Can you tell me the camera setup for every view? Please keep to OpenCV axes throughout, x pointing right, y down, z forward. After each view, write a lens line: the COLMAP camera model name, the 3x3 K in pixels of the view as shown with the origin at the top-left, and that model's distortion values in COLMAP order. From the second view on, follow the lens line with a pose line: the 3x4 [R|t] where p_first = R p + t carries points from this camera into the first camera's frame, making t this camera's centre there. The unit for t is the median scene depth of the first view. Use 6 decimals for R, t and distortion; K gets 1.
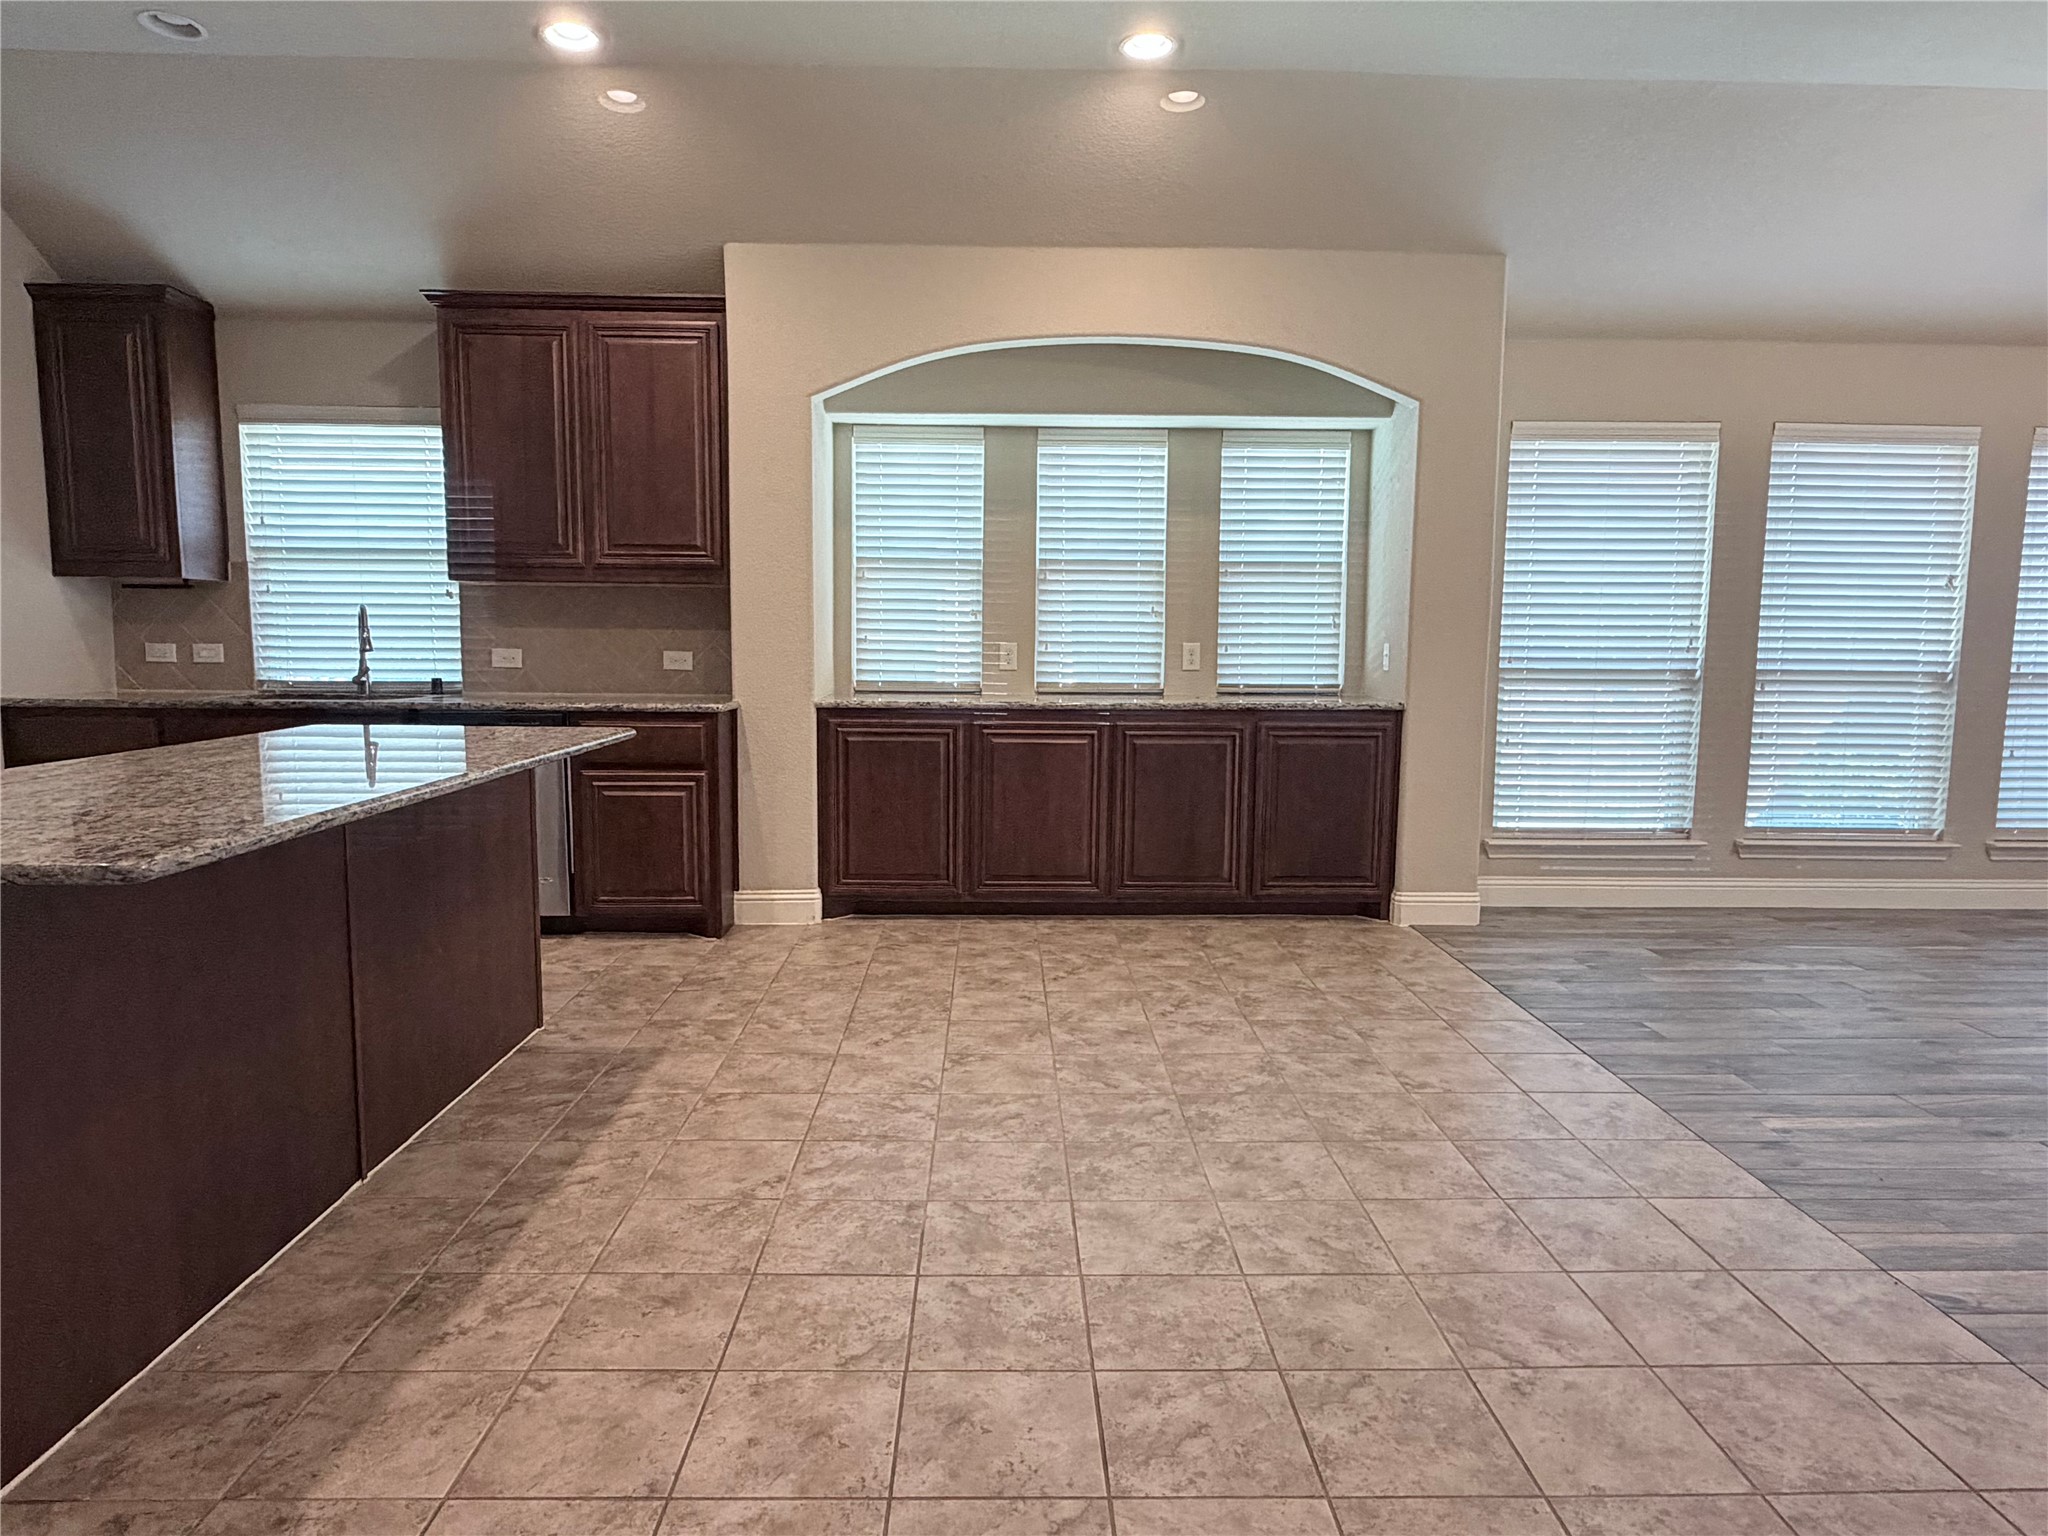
lens RADIAL K [[1254.6, 0, 1020.3], [0, 1254.6, 768.5], [0, 0, 1]] dist [0.001367, 0.000669]
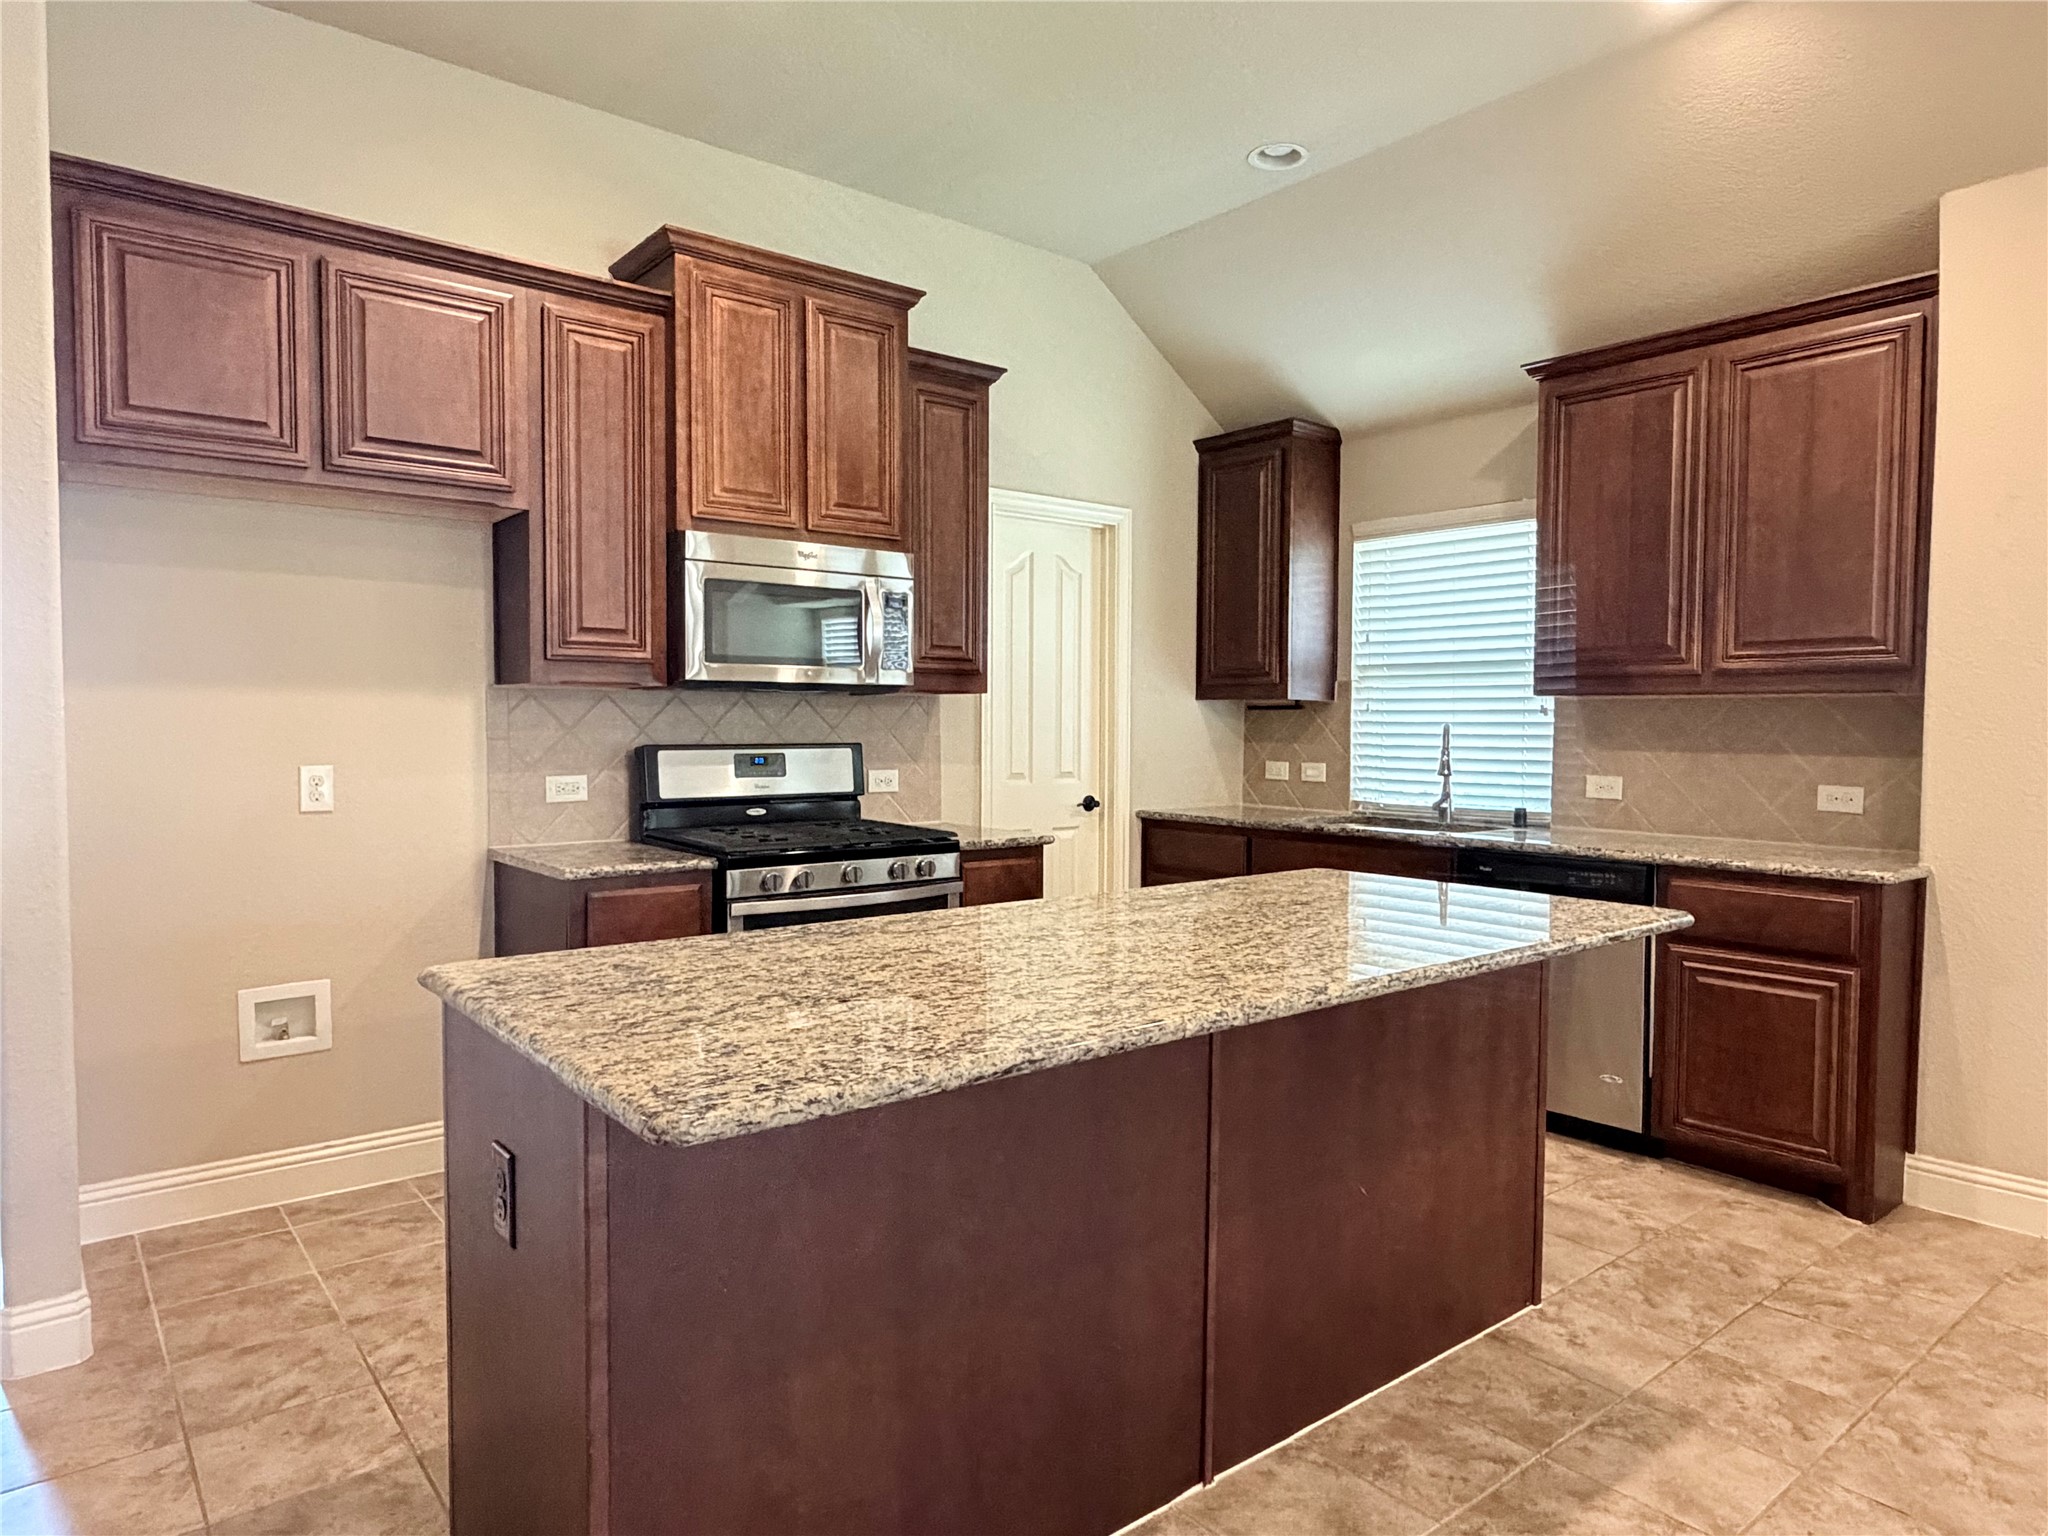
lens RADIAL K [[1254.6, 0, 1020.3], [0, 1254.6, 768.5], [0, 0, 1]] dist [0.001367, 0.000669]
pose [[0.612840, 0.023026, -0.789872, 0.004123], [-0.086130, 0.995566, -0.037803, -0.038204], [0.785499, 0.091198, 0.612106, 0.208609]]
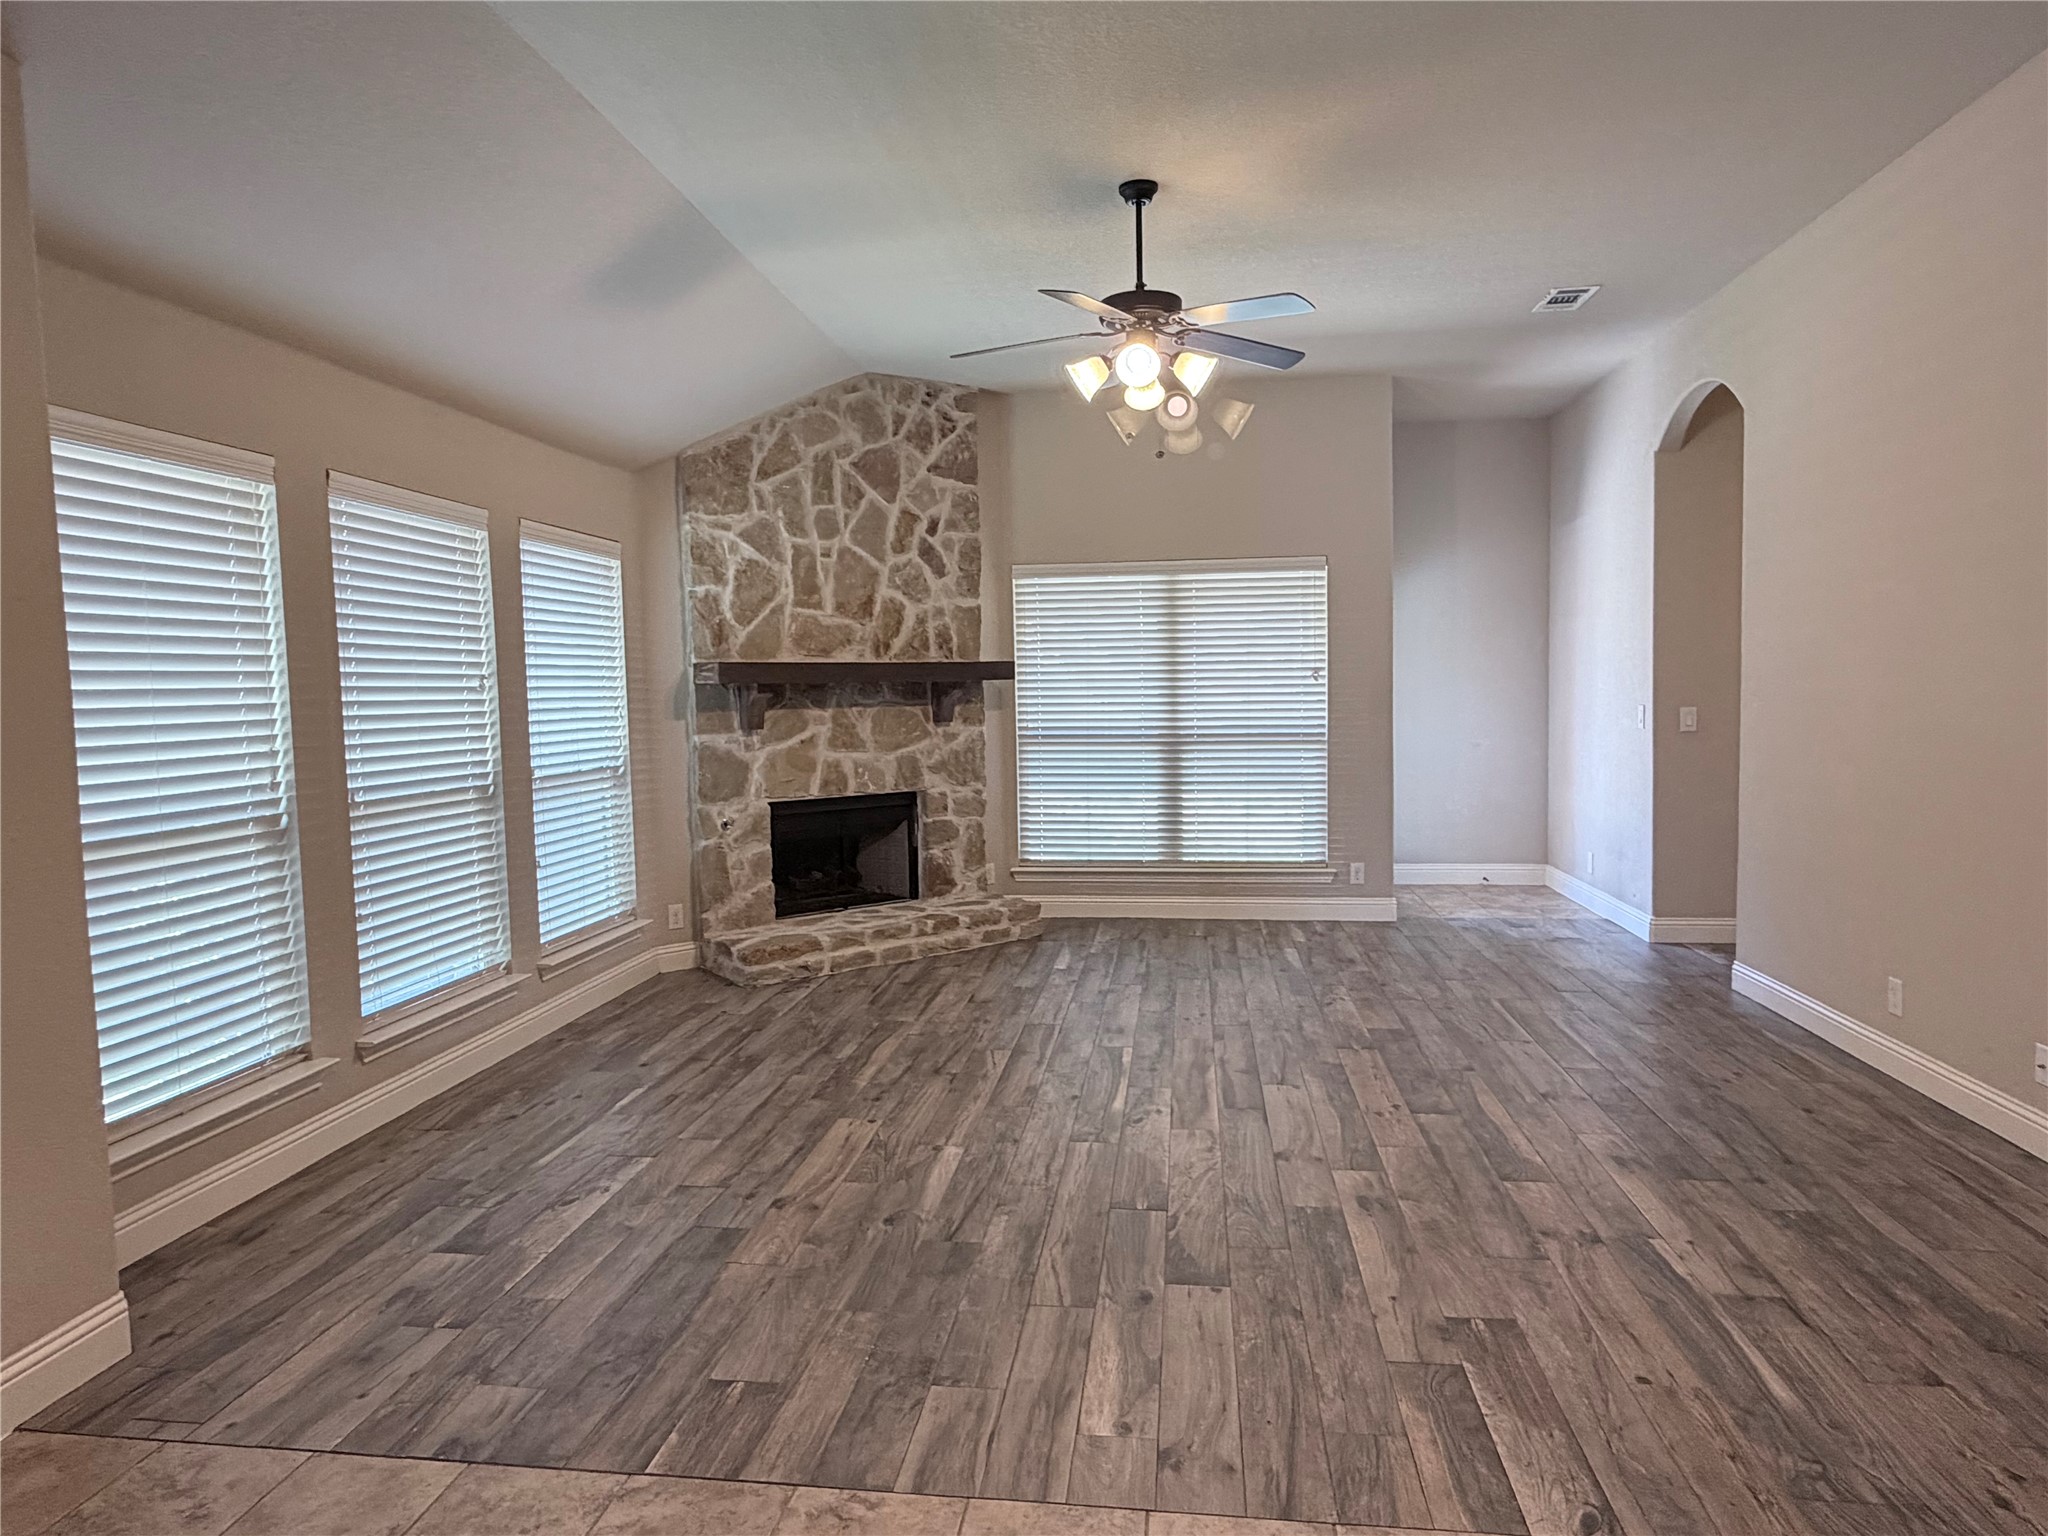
lens RADIAL K [[1254.6, 0, 1020.3], [0, 1254.6, 768.5], [0, 0, 1]] dist [0.001367, 0.000669]
pose [[0.153318, -0.079048, 0.985010, -0.073074], [0.131863, 0.989517, 0.058885, -0.096691], [-0.979339, 0.120859, 0.162134, 0.527538]]
